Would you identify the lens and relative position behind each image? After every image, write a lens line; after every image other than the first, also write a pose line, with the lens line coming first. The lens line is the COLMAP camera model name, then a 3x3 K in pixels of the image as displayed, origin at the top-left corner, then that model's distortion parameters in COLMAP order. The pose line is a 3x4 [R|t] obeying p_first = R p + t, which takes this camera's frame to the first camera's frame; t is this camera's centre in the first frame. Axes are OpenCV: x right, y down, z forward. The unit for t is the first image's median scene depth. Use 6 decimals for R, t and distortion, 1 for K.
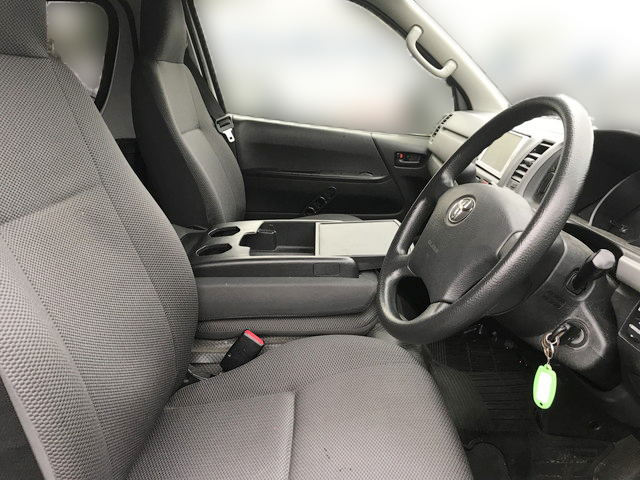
lens RADIAL K [[523.1, 0, 320.2], [0, 523.1, 242.3], [0, 0, 1]] dist [0.026771, -0.017270]
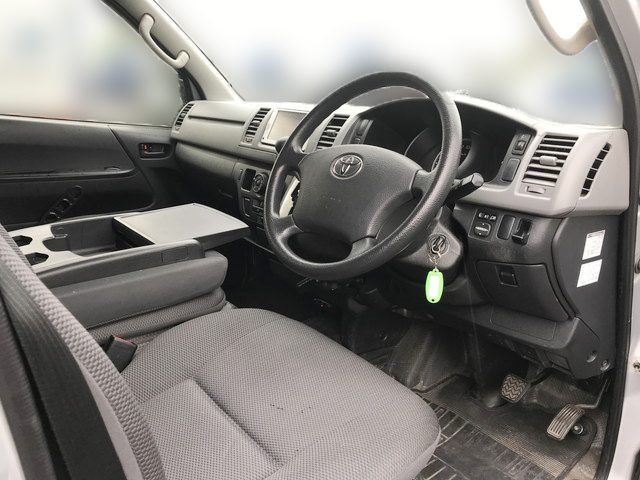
lens RADIAL K [[523.1, 0, 319.3], [0, 523.1, 237.8], [0, 0, 1]] dist [0.026771, -0.017270]
pose [[0.764504, -0.165125, 0.623111, -0.253390], [0.177724, 0.983163, 0.042487, 0.018122], [-0.619635, 0.078260, 0.780979, 0.052322]]
